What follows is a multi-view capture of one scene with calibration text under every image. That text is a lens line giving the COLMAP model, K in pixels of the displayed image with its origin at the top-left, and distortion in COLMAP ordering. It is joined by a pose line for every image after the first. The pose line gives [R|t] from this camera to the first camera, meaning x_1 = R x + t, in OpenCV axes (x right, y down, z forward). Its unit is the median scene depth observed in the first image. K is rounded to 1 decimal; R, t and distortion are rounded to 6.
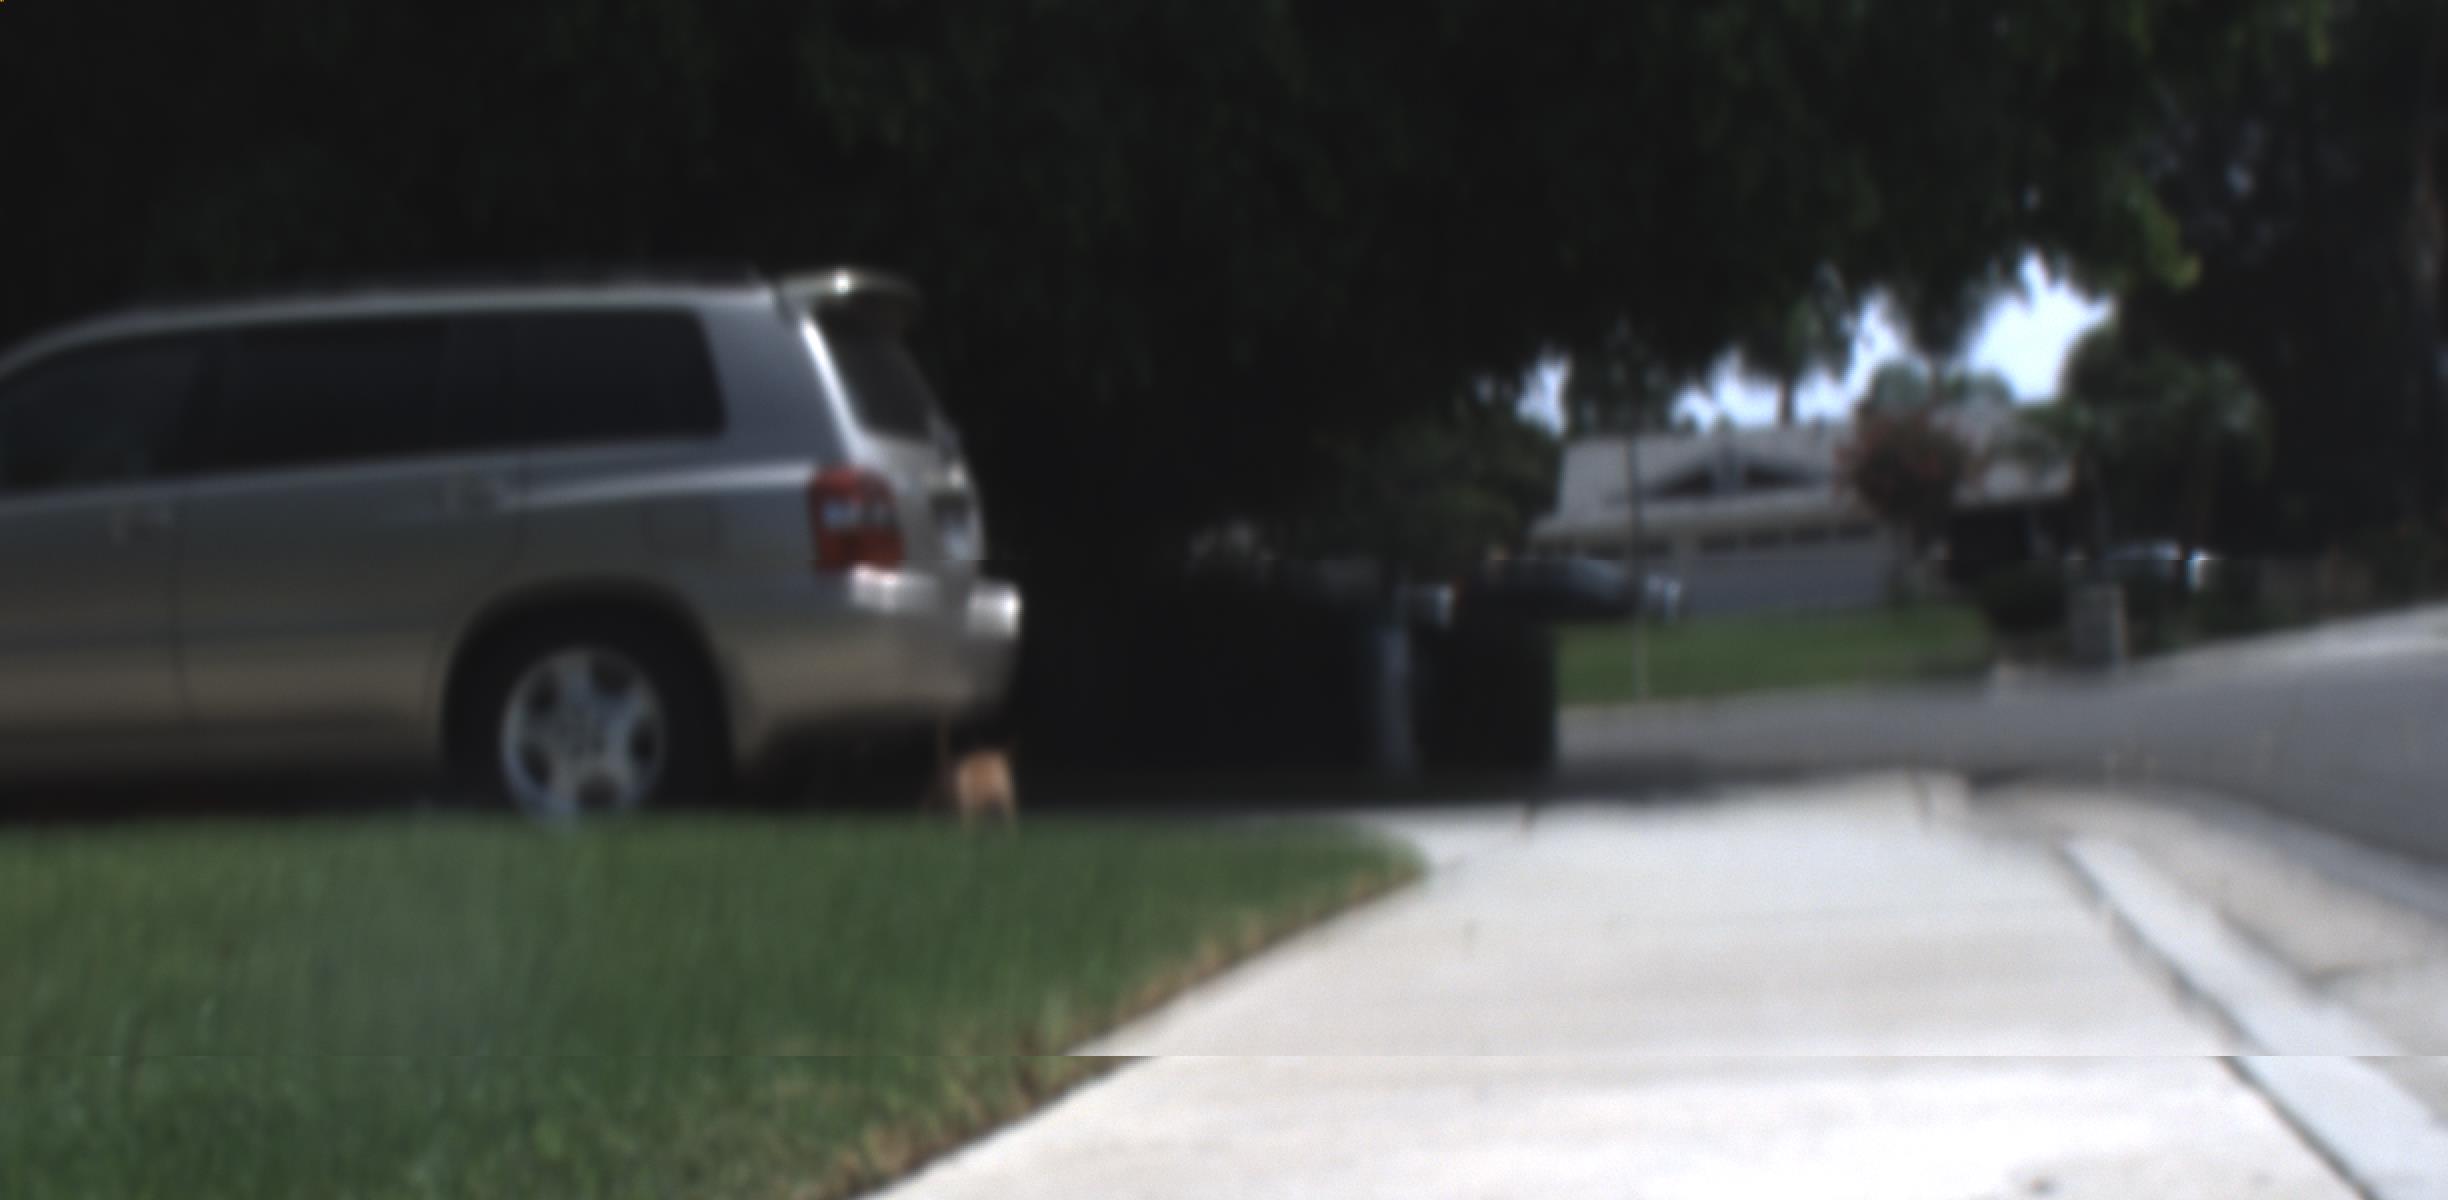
lens RADIAL K [[9390.0, 0, 1345.2], [0, 9390.0, 680.3], [0, 0, 1]] dist [0.440353, 0.000000]
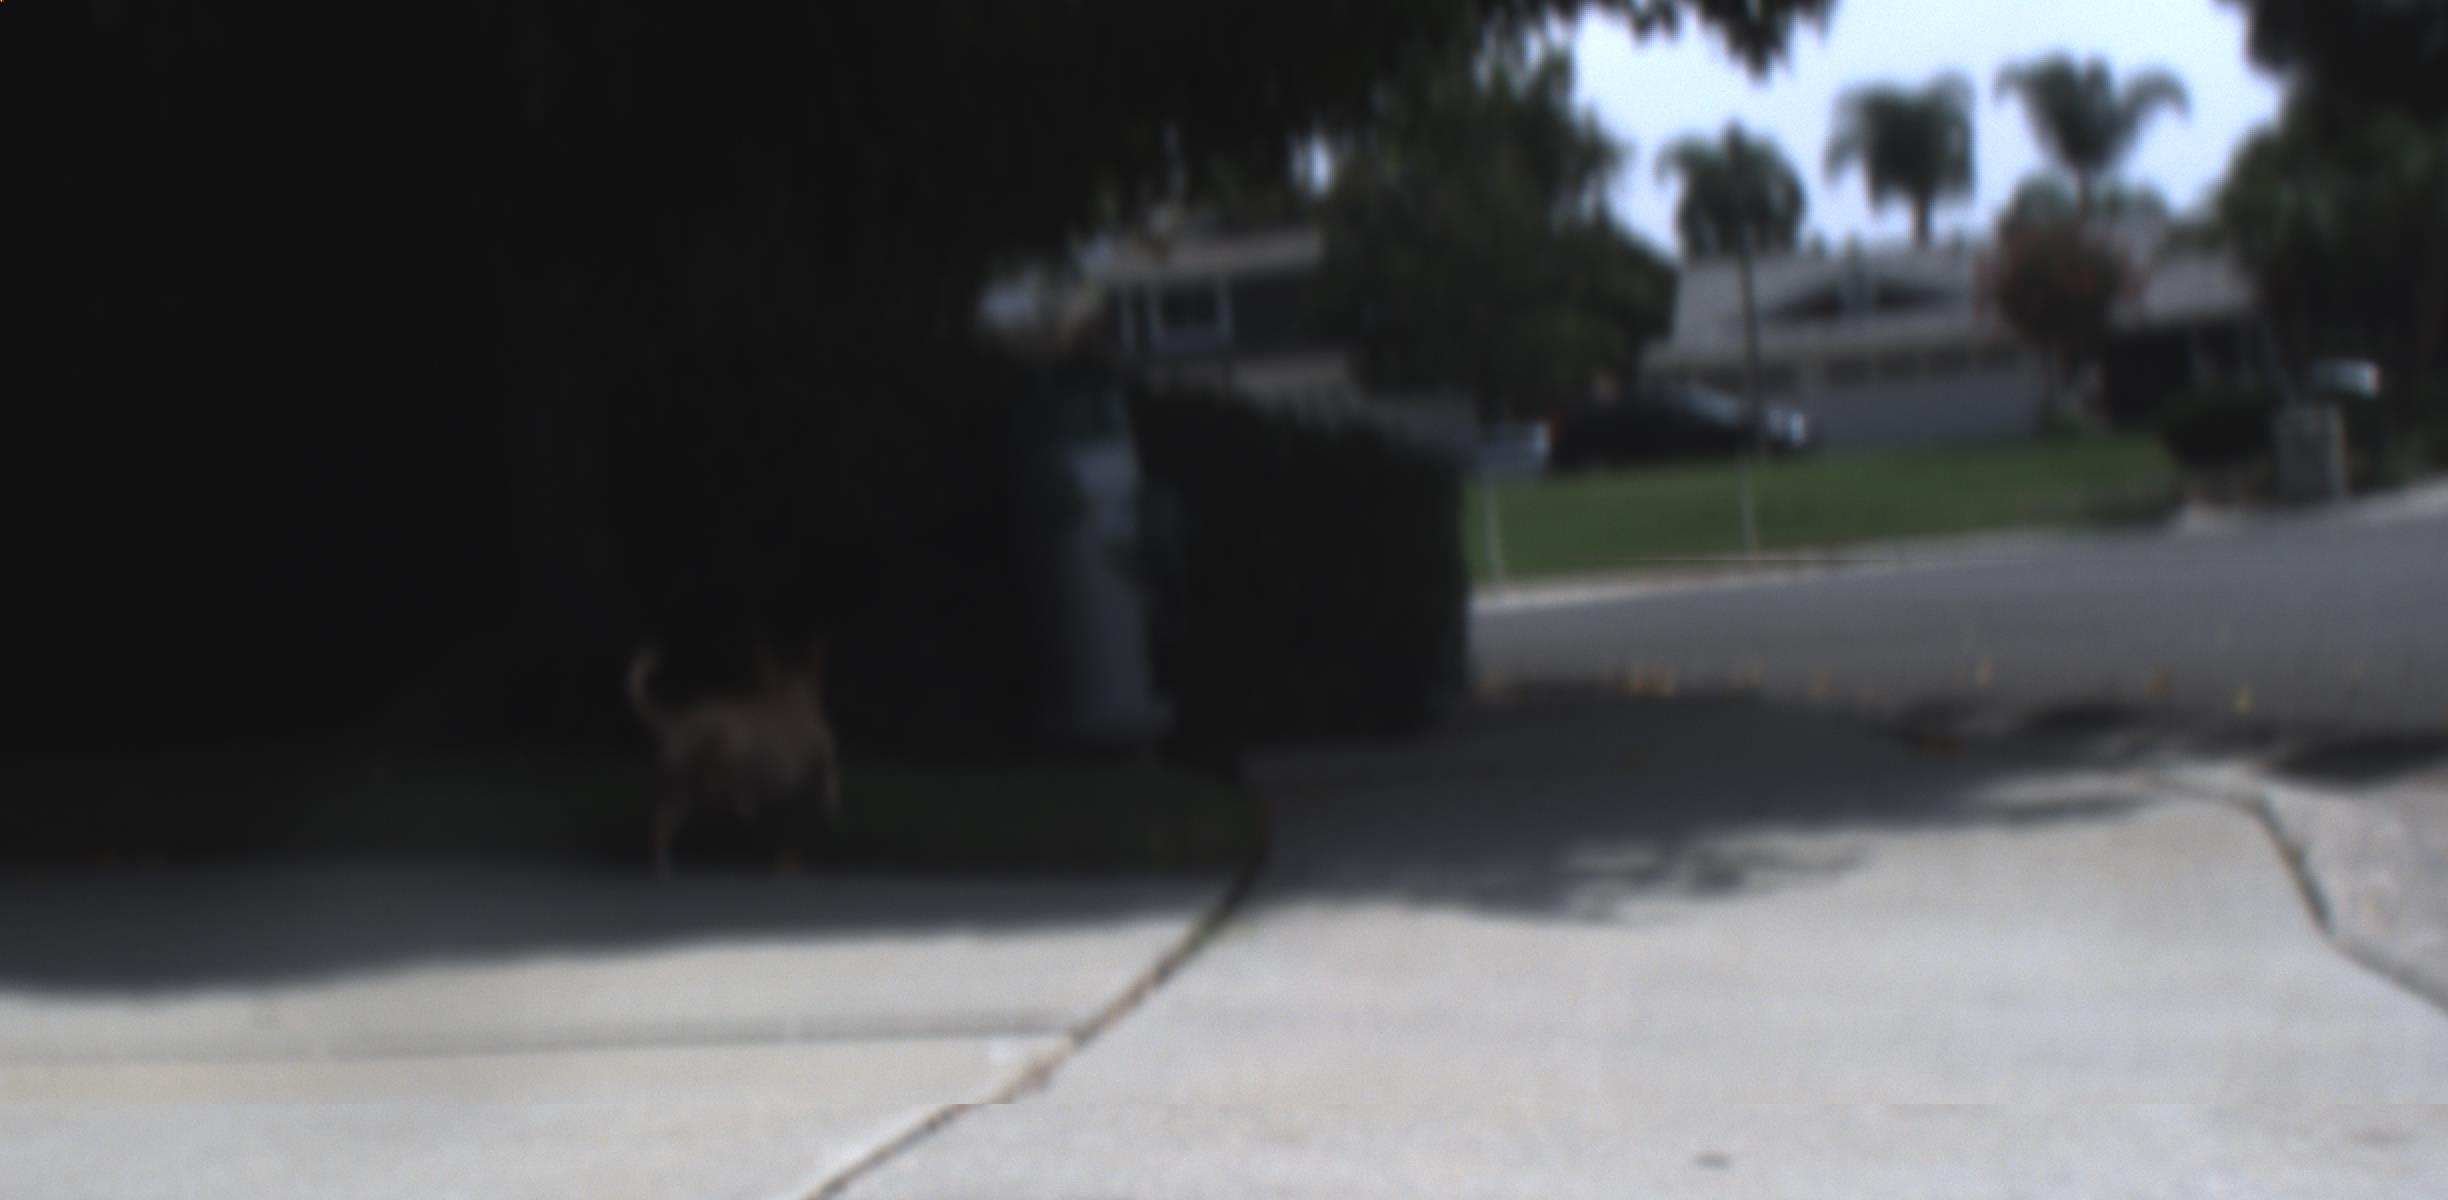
lens RADIAL K [[9390.0, 0, 1214.7], [0, 9390.0, 605.8], [0, 0, 1]] dist [0.440353, 0.000000]
pose [[0.999568, -0.007843, -0.028342, 0.017850], [0.008084, 0.999932, 0.008427, -0.000453], [0.028274, -0.008653, 0.999563, 0.376111]]
